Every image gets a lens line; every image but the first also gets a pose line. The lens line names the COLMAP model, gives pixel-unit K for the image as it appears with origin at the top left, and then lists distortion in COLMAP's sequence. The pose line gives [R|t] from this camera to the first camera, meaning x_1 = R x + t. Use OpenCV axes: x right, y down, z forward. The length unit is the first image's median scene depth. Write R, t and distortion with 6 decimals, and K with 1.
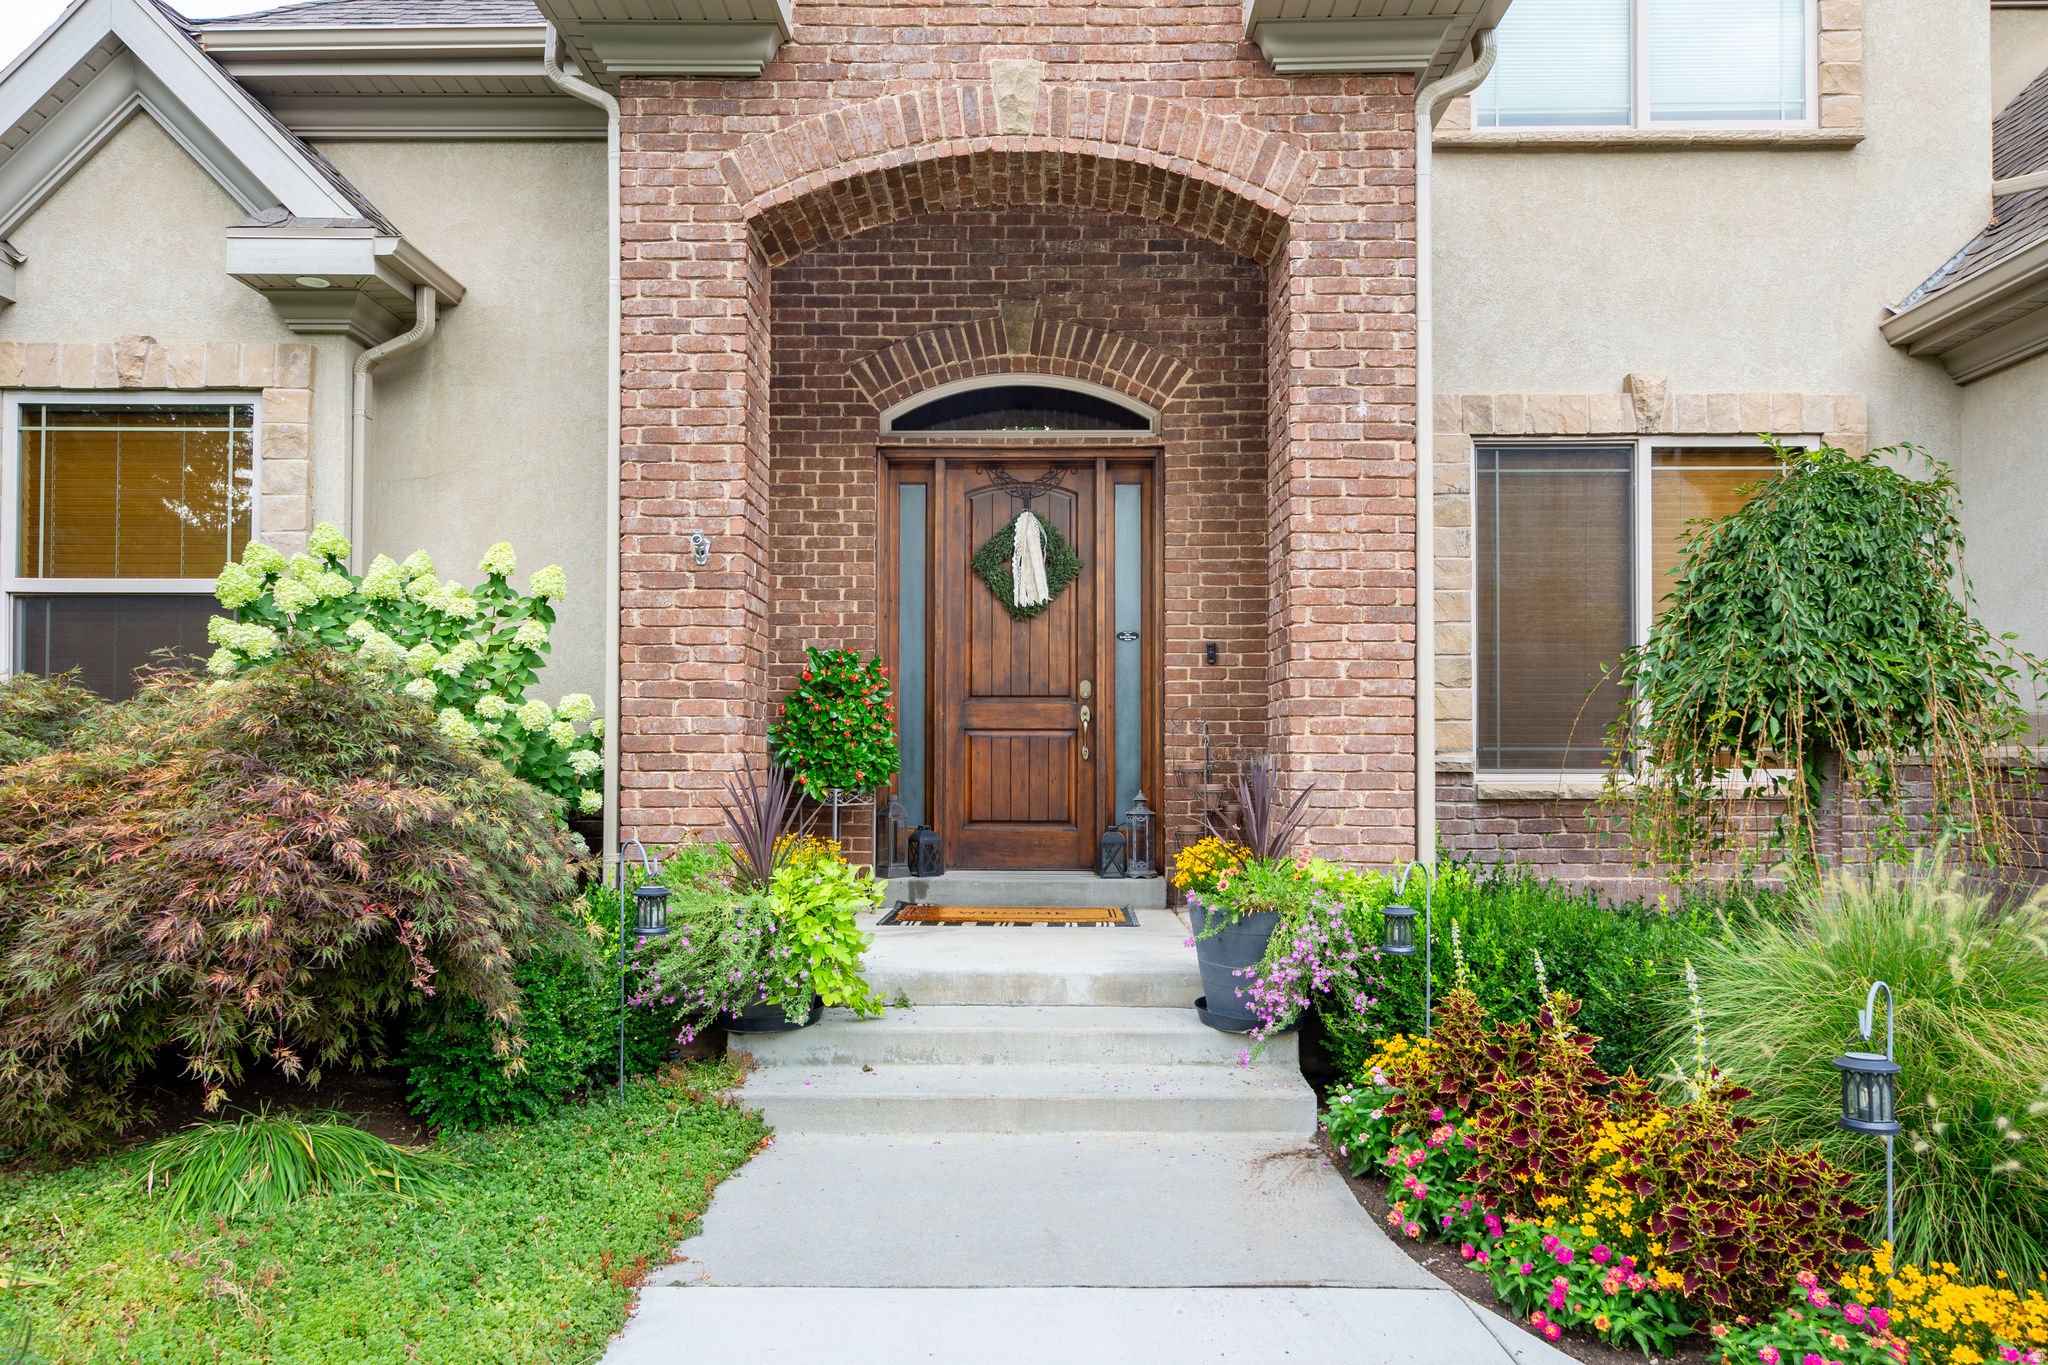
lens RADIAL K [[1399.9, 0, 1036.5], [0, 1399.9, 712.5], [0, 0, 1]] dist [0.025128, -0.010050]
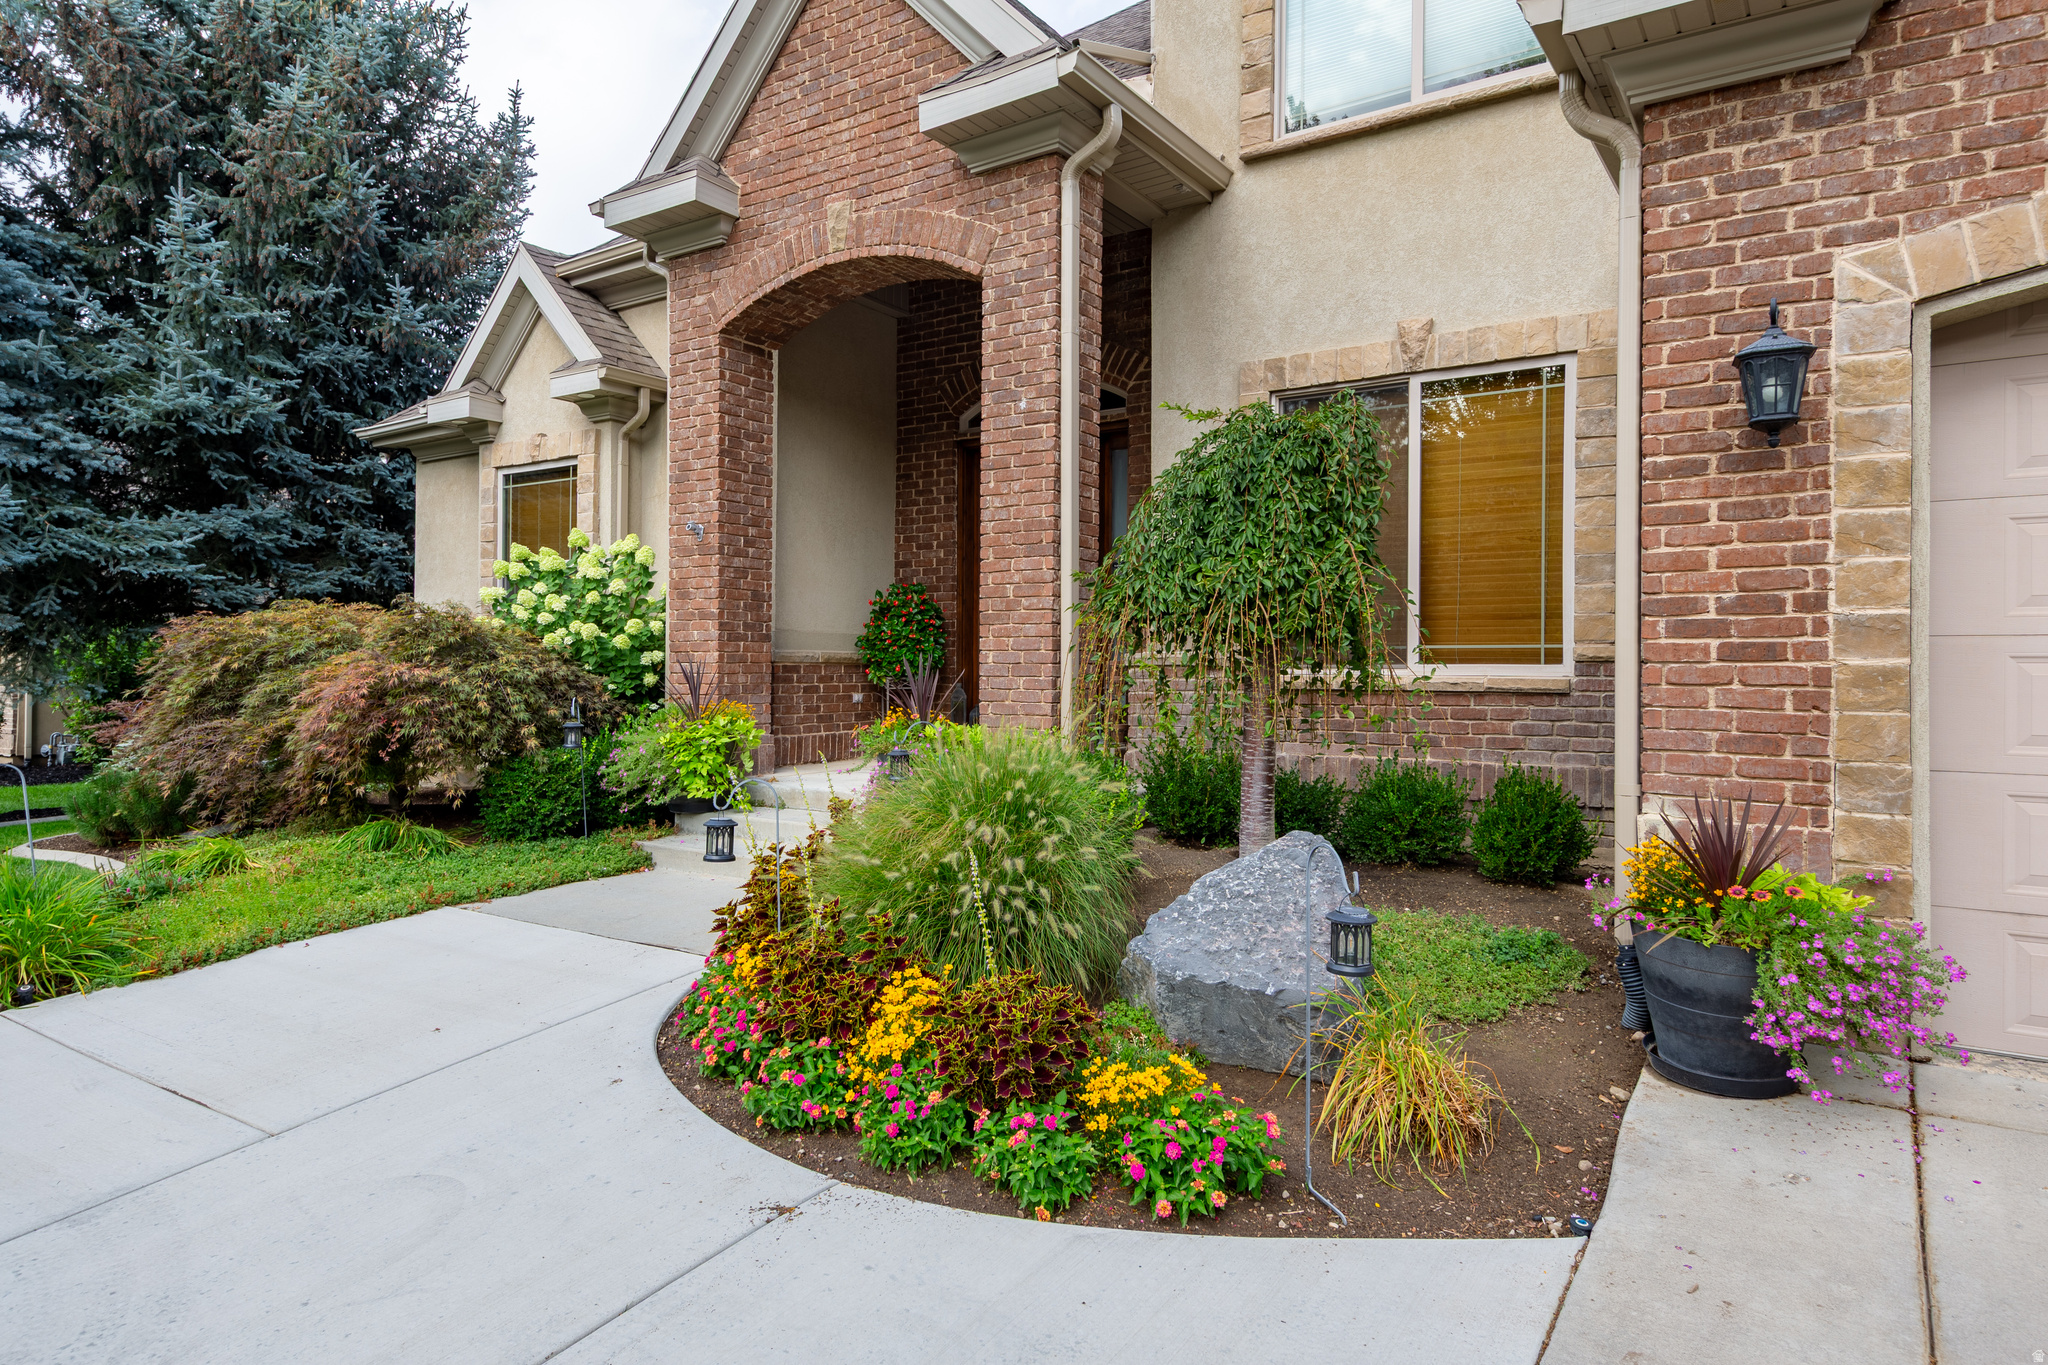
lens RADIAL K [[1248.5, 0, 1019.1], [0, 1248.5, 651.4], [0, 0, 1]] dist [0.017557, 0.000556]
pose [[0.826656, -0.004400, -0.562690, 0.861001], [0.014742, 0.999796, 0.013841, 0.011973], [0.562515, -0.019737, 0.826552, -0.032111]]
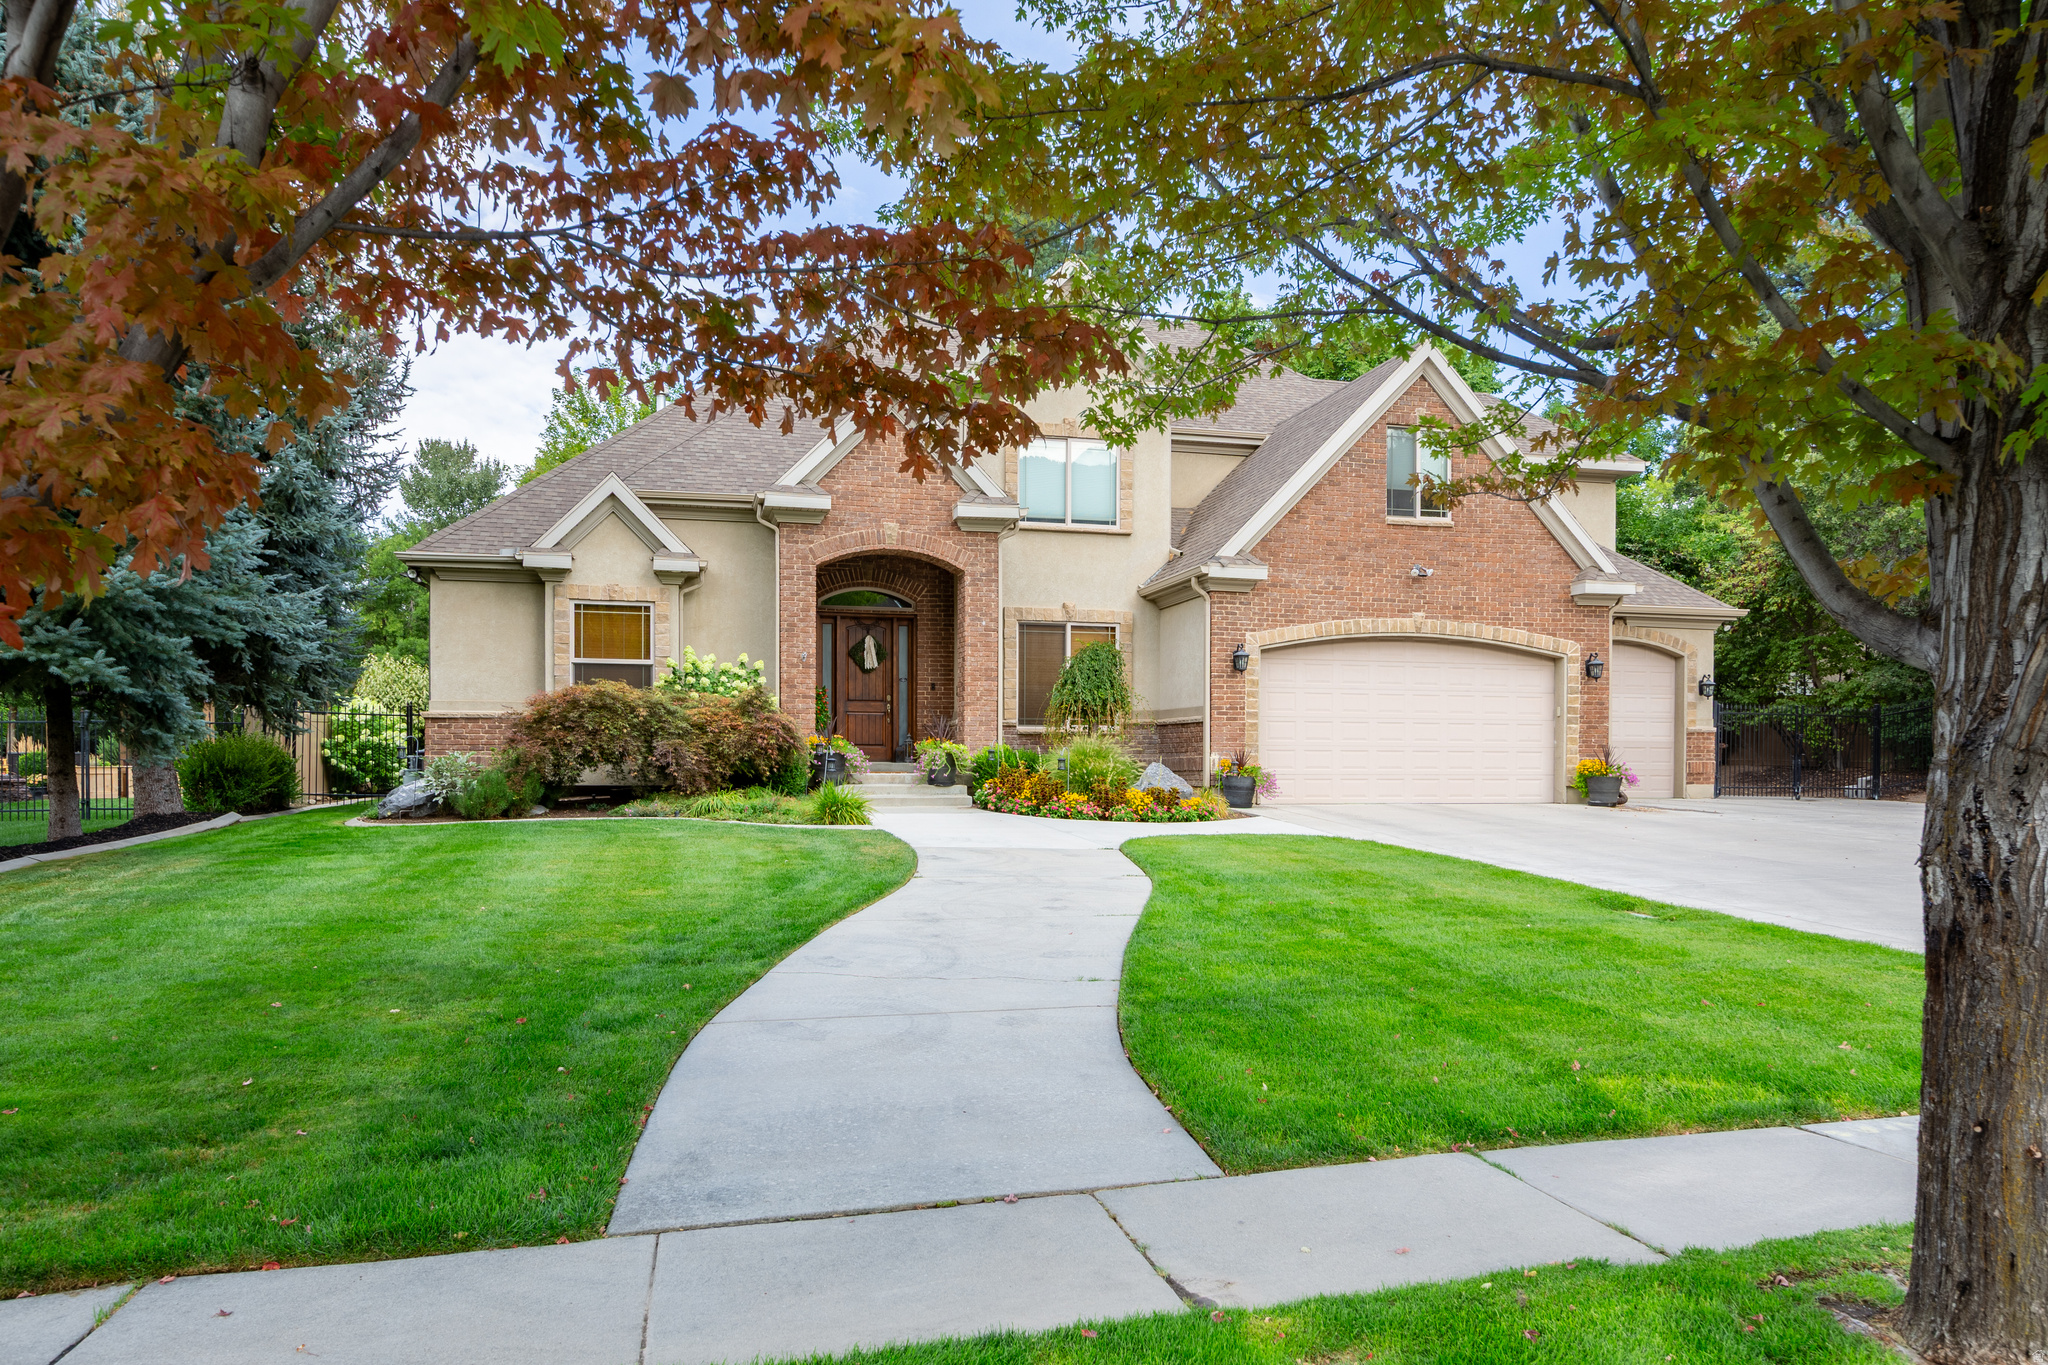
lens RADIAL K [[1399.9, 0, 1057.9], [0, 1399.9, 781.0], [0, 0, 1]] dist [0.025128, -0.010050]
pose [[0.961126, -0.001474, 0.276107, -0.559982], [-0.009381, 0.999234, 0.037990, 0.054282], [-0.275951, -0.039103, 0.960376, -2.440570]]
